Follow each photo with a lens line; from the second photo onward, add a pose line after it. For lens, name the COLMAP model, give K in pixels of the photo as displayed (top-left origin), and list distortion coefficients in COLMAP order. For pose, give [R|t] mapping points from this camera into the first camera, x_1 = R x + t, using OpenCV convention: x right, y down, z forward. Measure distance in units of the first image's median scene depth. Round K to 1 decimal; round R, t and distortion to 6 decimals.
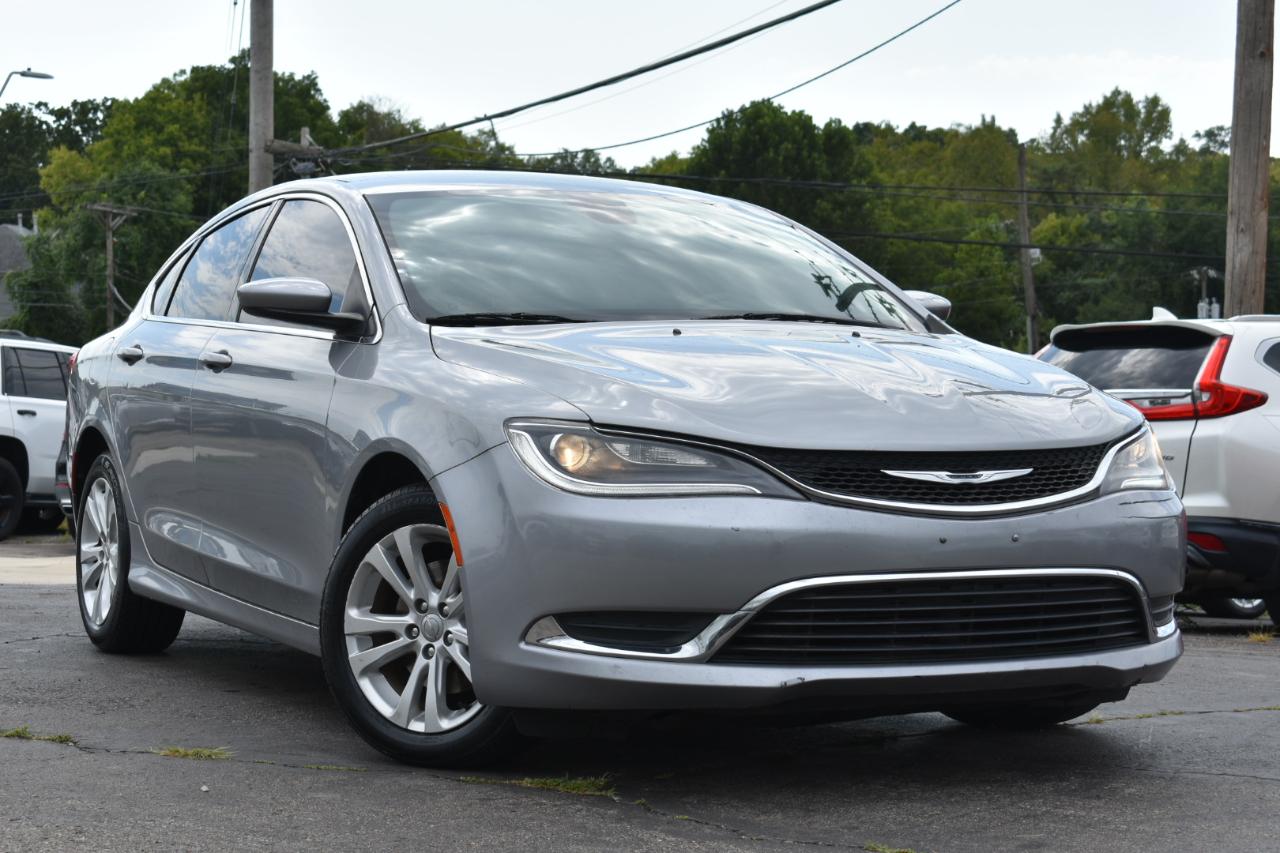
lens RADIAL K [[2639.4, 0, 683.7], [0, 2639.4, 426.6], [0, 0, 1]] dist [-0.007659, 0.164657]
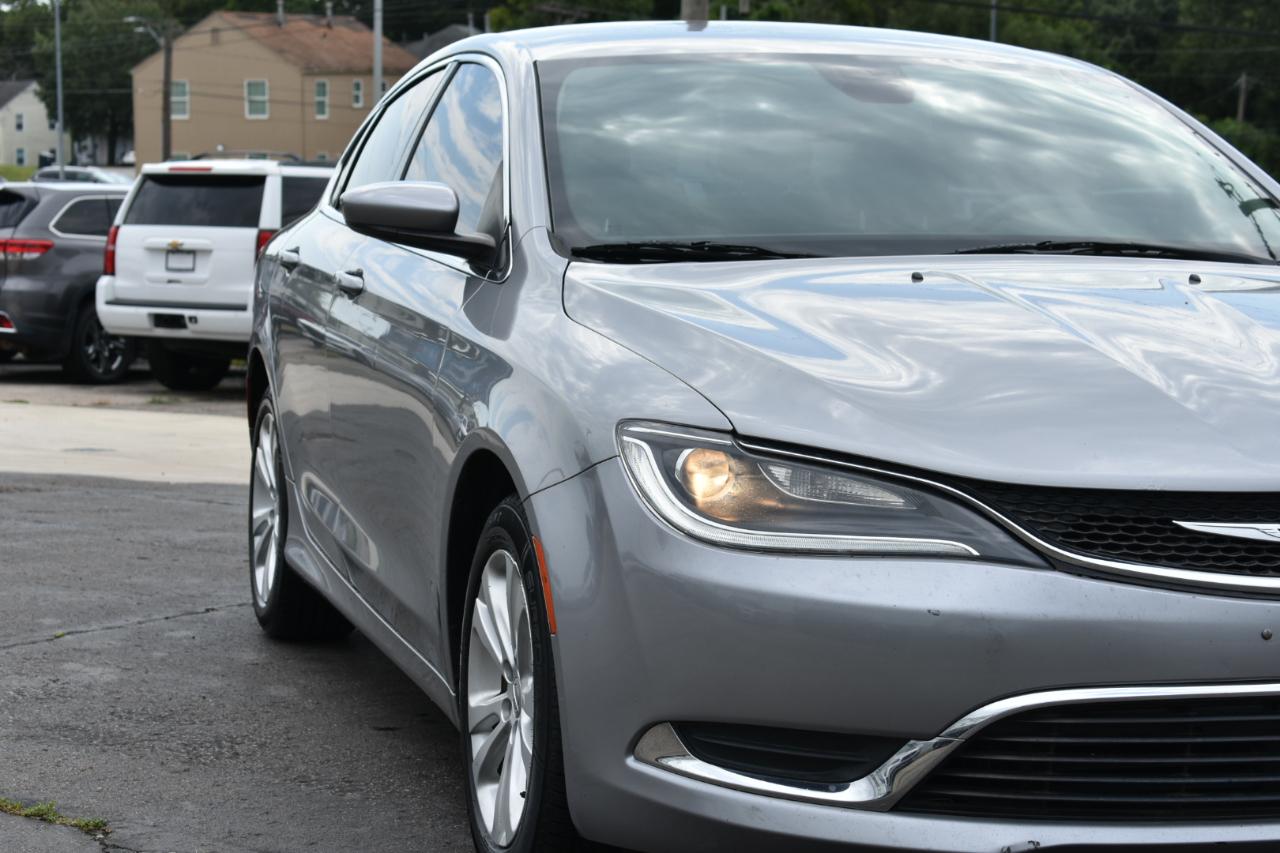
lens RADIAL K [[2911.4, 0, 640.0], [0, 2911.4, 426.5], [0, 0, 1]] dist [-0.055661, 0.103276]
pose [[0.979653, 0.023900, -0.199272, 0.087070], [-0.011473, 0.997929, 0.063287, -0.049240], [0.200372, -0.059713, 0.977898, 0.279954]]
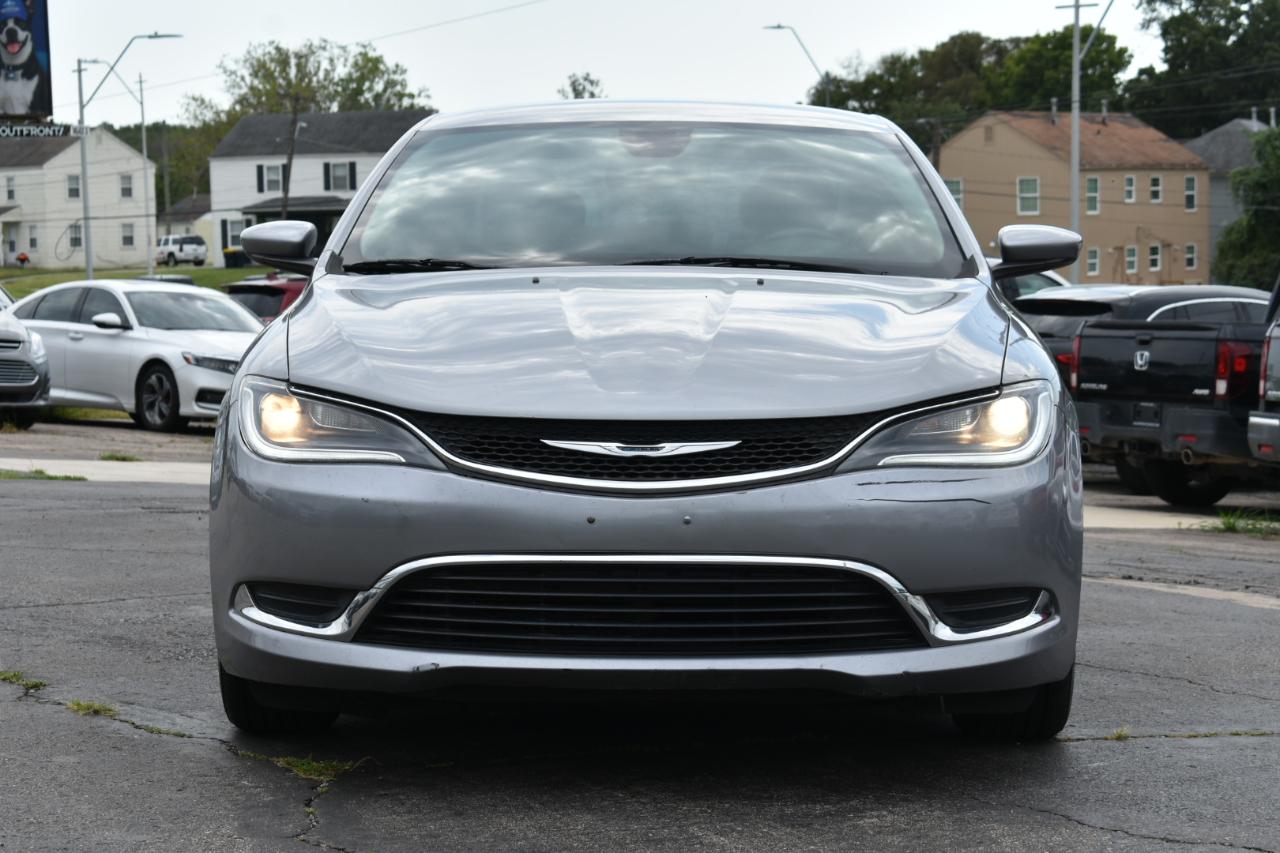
lens RADIAL K [[2911.4, 0, 640.0], [0, 2911.4, 426.5], [0, 0, 1]] dist [-0.055661, 0.103276]
pose [[0.887260, 0.021961, -0.460746, 0.557825], [-0.007957, 0.999446, 0.032315, -0.020247], [0.461201, -0.025006, 0.886943, 0.130142]]
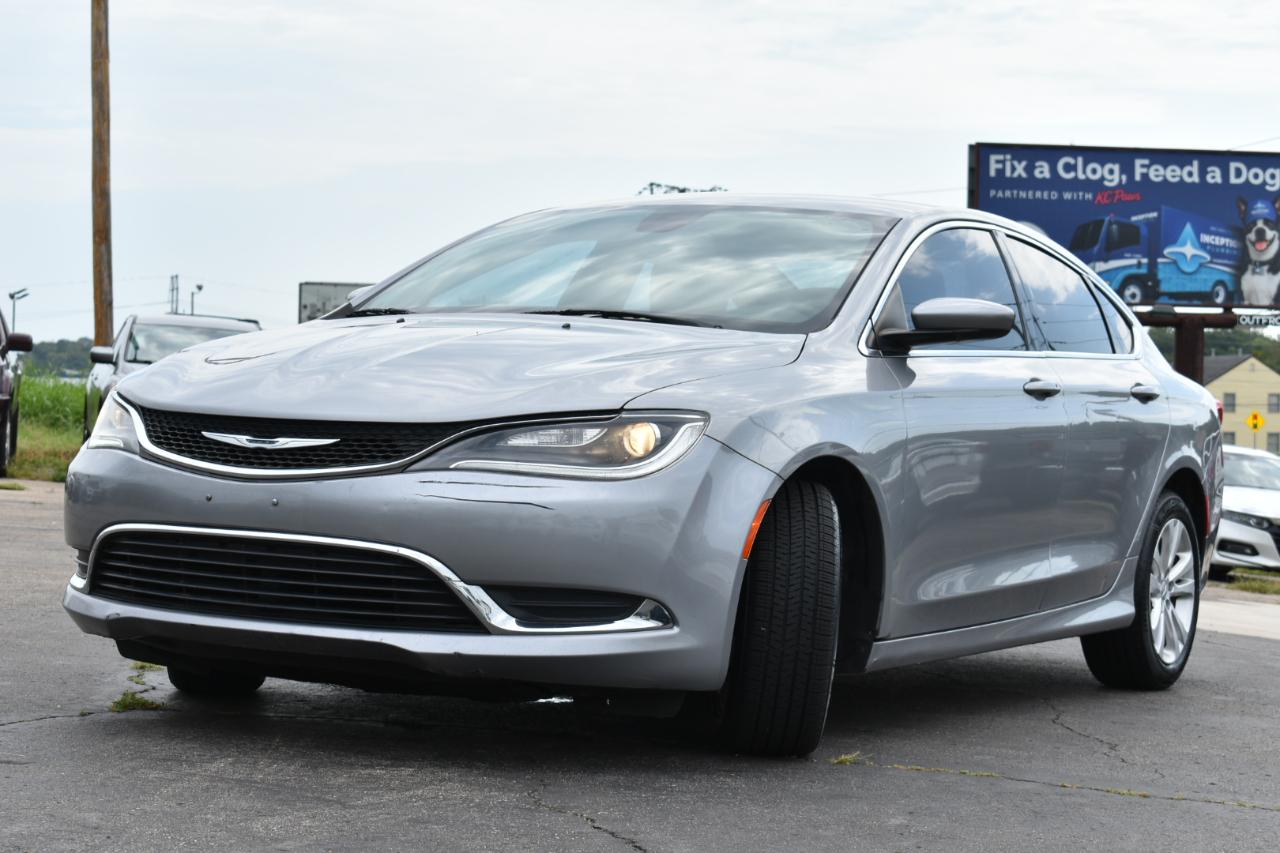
lens RADIAL K [[2639.4, 0, 683.7], [0, 2639.4, 426.6], [0, 0, 1]] dist [-0.007659, 0.164657]
pose [[0.584760, 0.022493, -0.810894, 1.049932], [-0.061388, 0.997976, -0.016586, 0.020029], [0.808880, 0.059478, 0.584957, 0.523751]]
